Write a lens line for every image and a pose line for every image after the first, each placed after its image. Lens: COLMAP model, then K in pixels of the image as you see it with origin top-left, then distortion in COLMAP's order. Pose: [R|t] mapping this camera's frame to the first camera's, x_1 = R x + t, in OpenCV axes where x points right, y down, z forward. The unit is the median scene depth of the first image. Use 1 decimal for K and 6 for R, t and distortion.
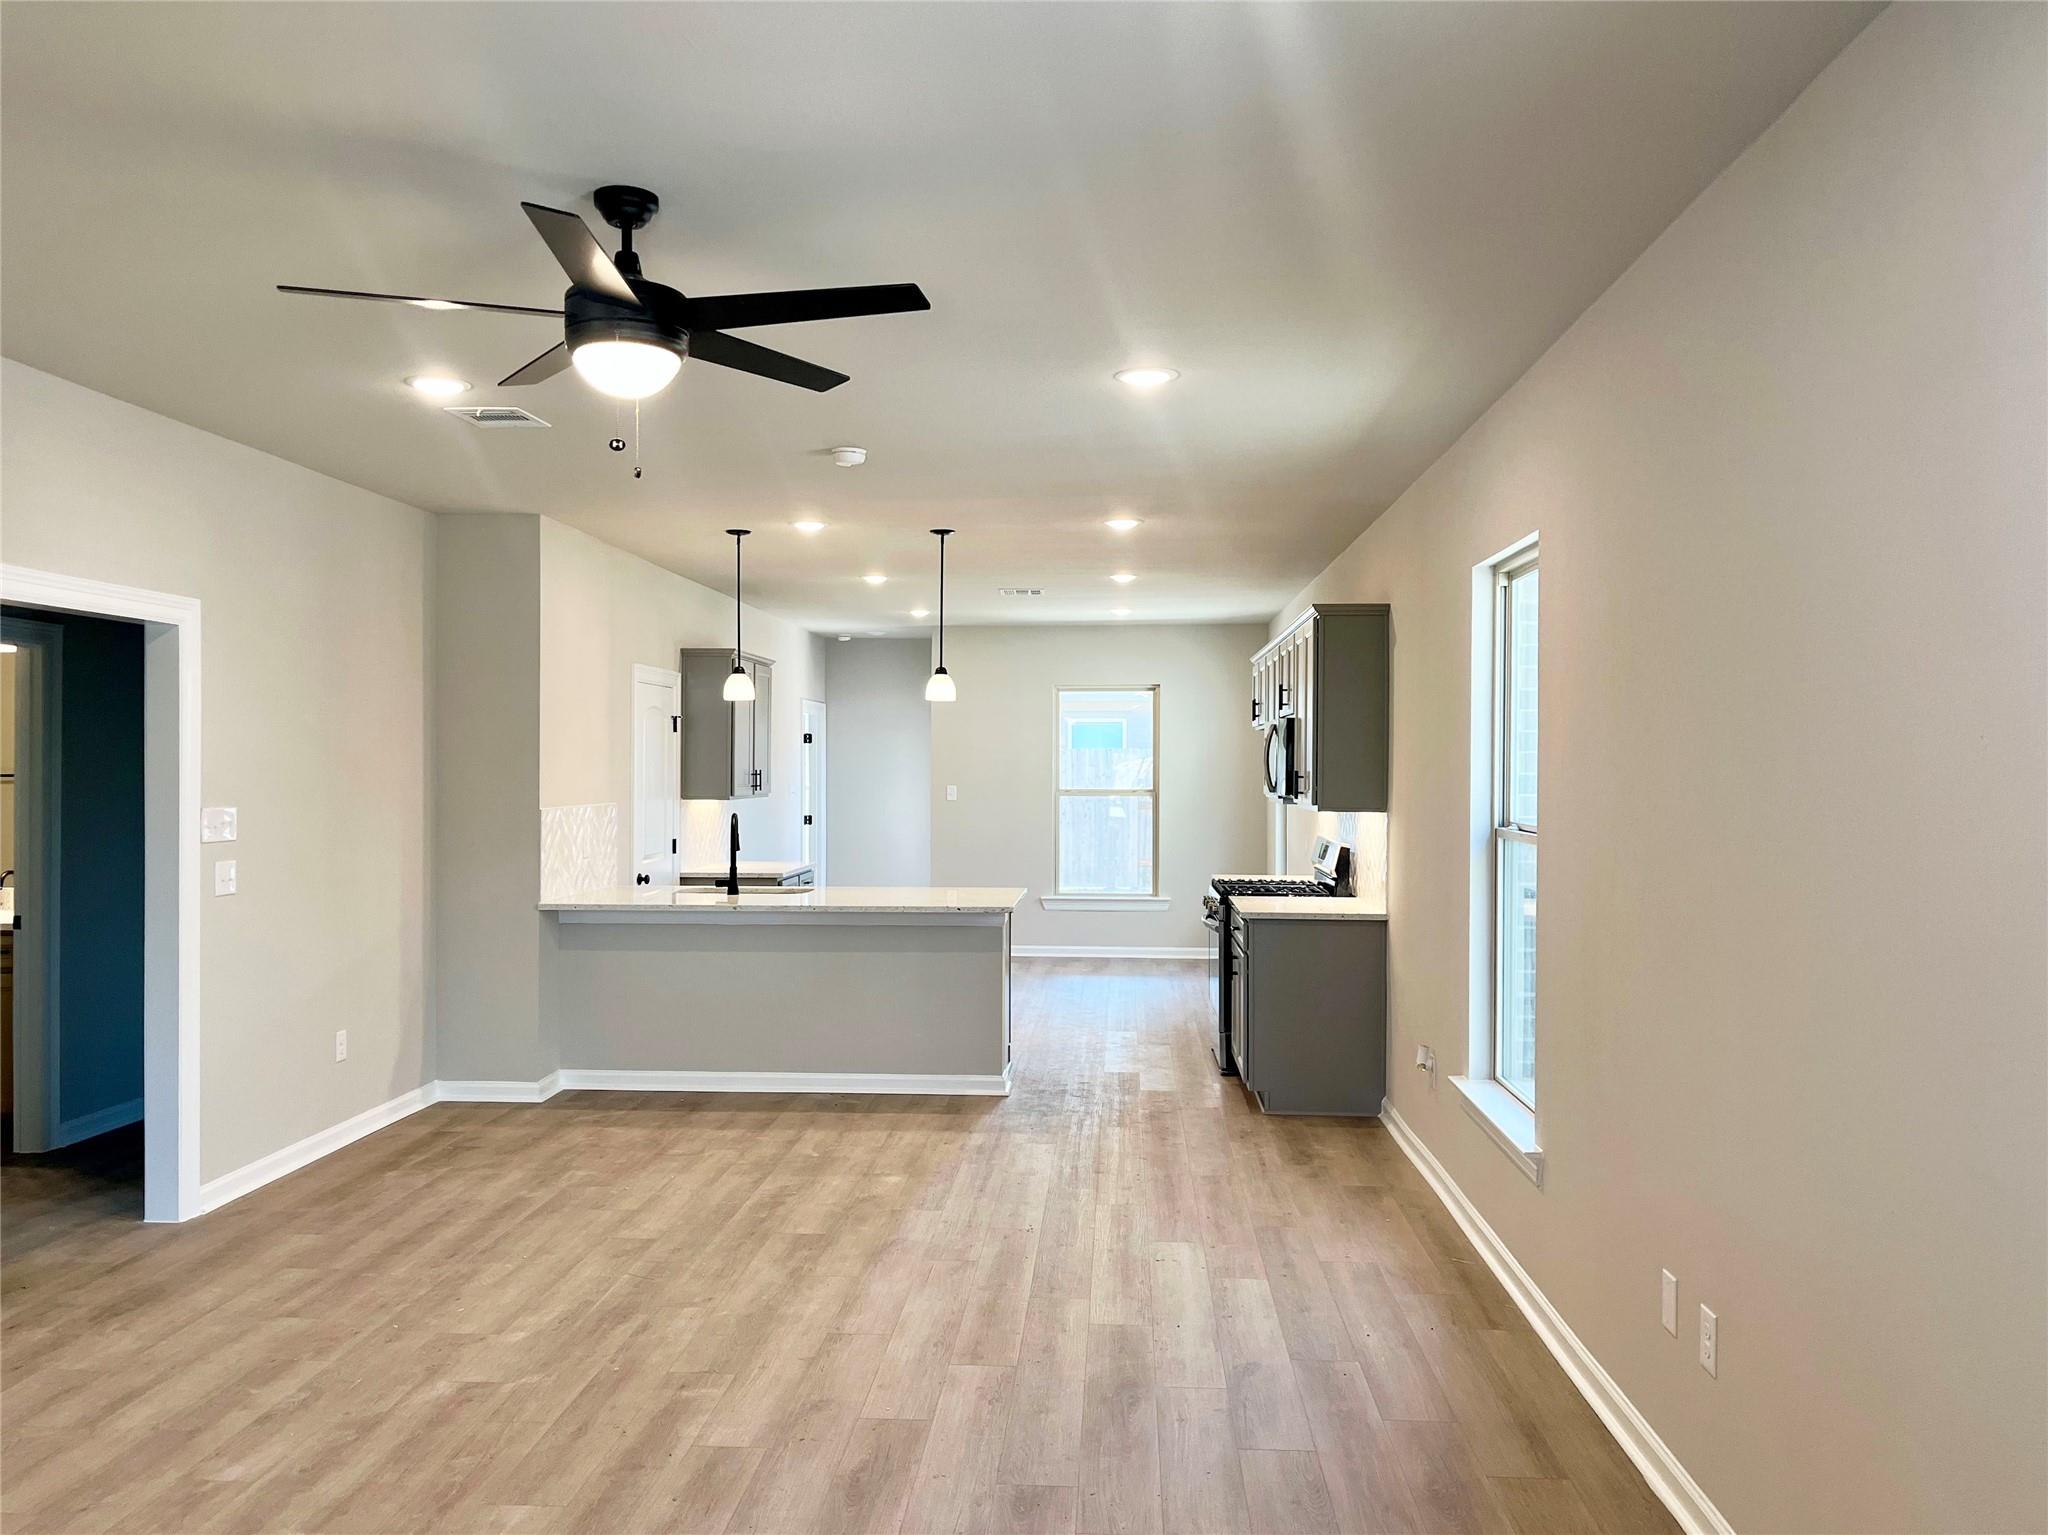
lens RADIAL K [[1566.8, 0, 1025.2], [0, 1566.8, 774.0], [0, 0, 1]] dist [0.008337, -0.014388]
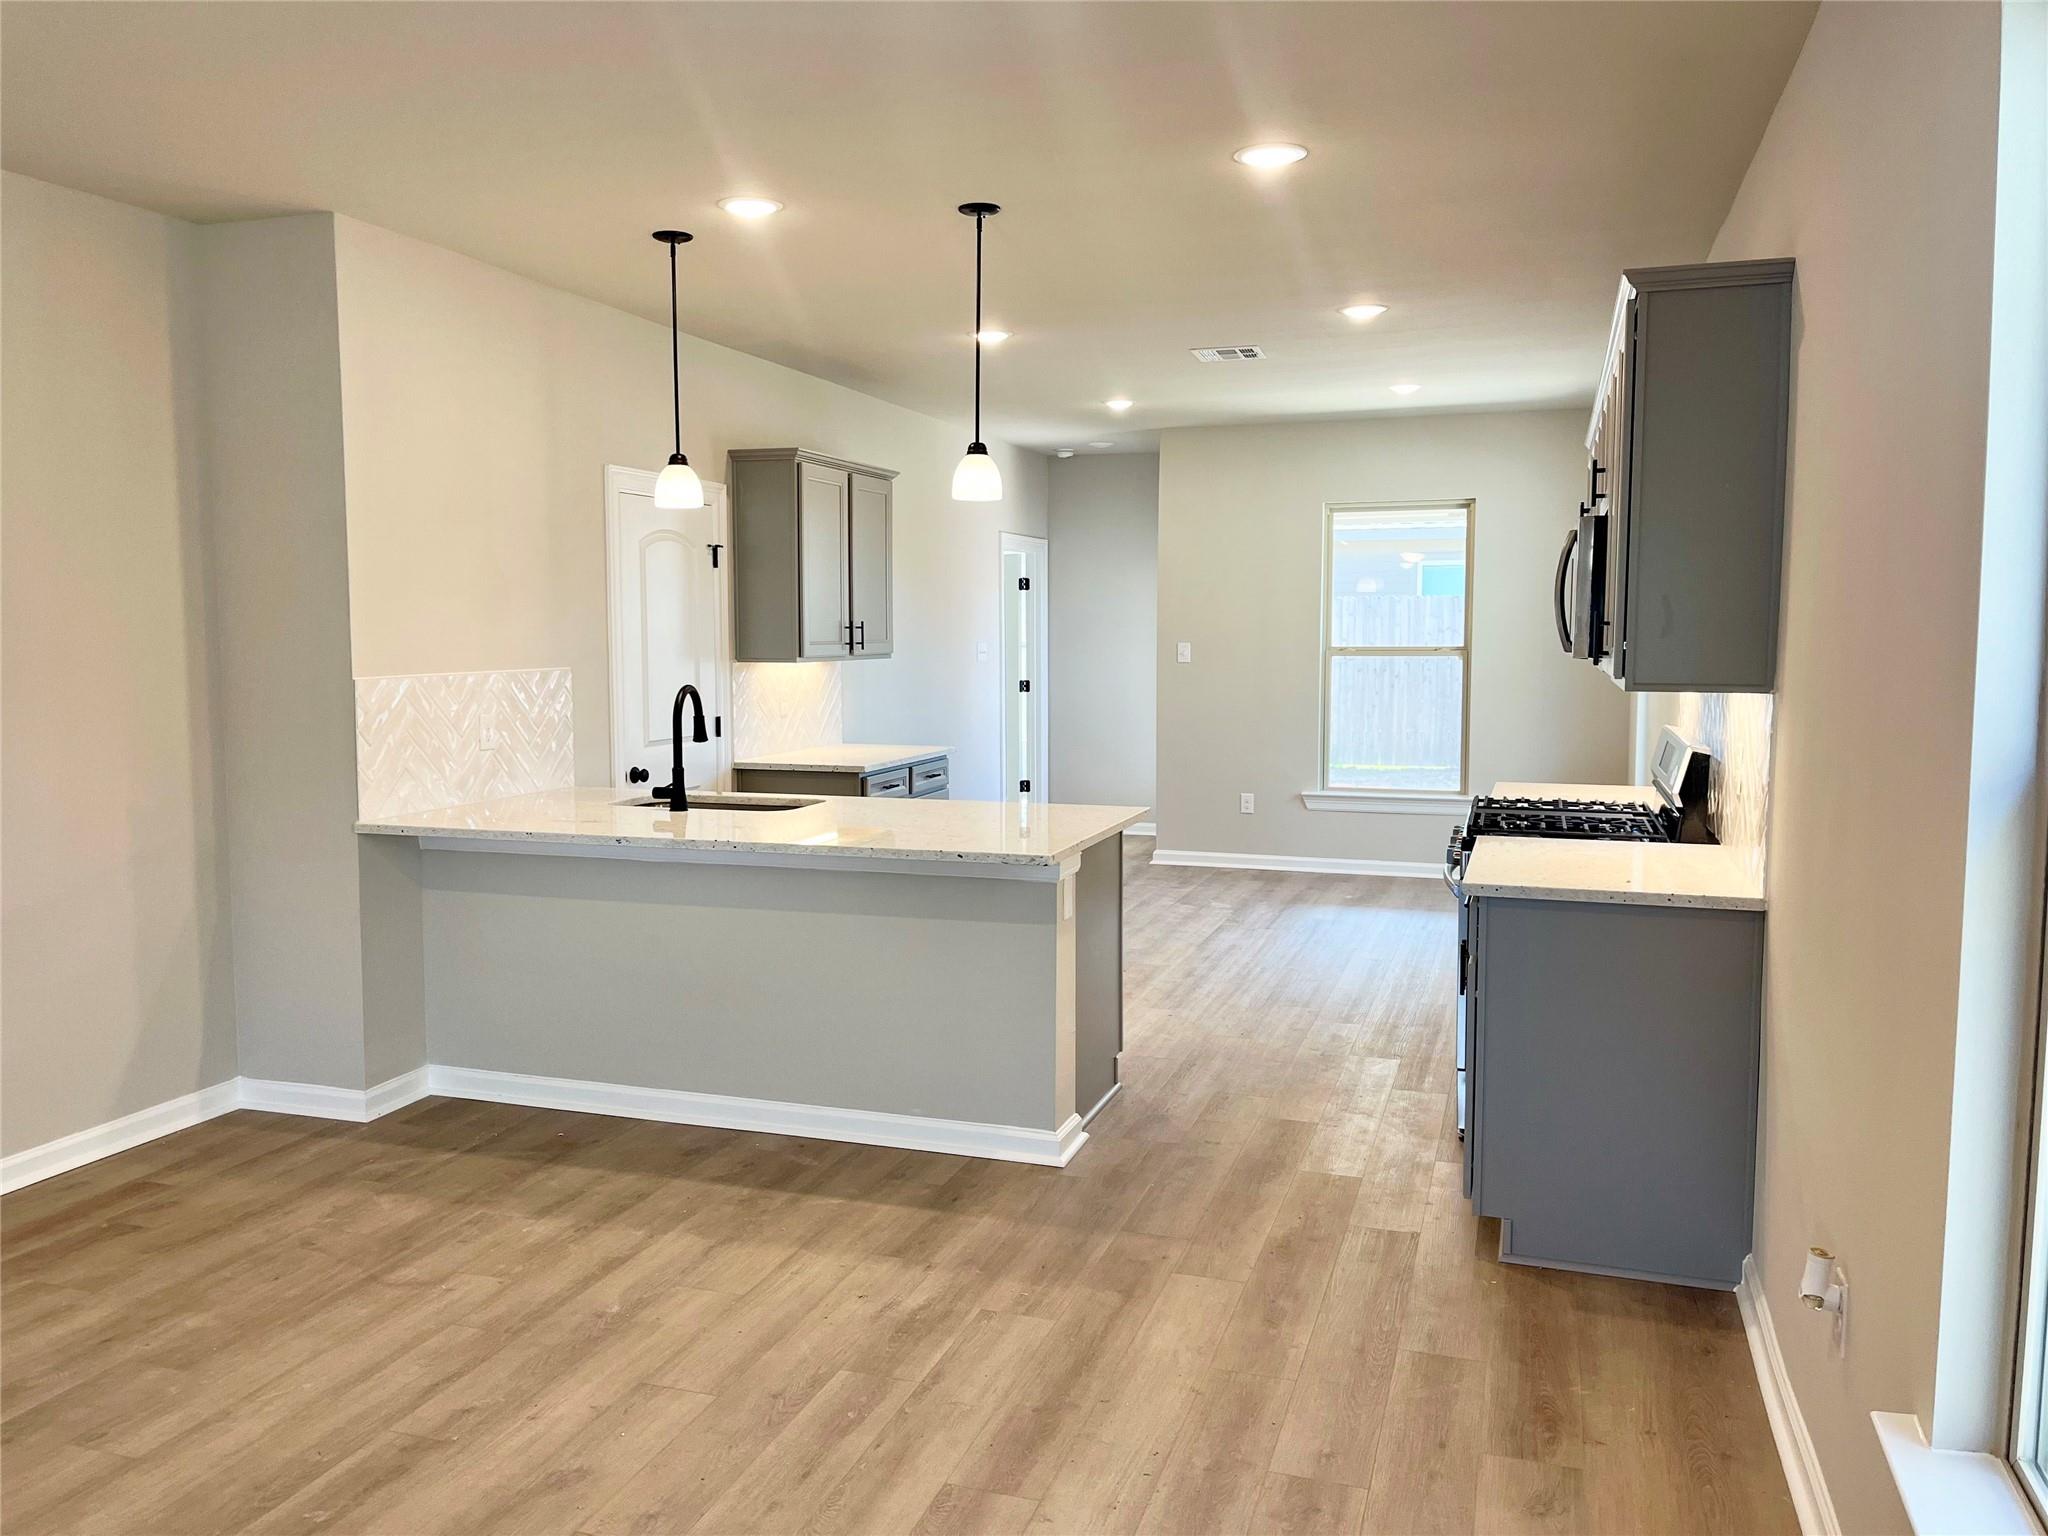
lens RADIAL K [[1566.8, 0, 1018.8], [0, 1566.8, 759.8], [0, 0, 1]] dist [0.008337, -0.014388]
pose [[0.966955, 0.017348, -0.254354, 0.117591], [0.003384, 0.996721, 0.080846, 0.004367], [0.254923, -0.079035, 0.963726, 0.428342]]
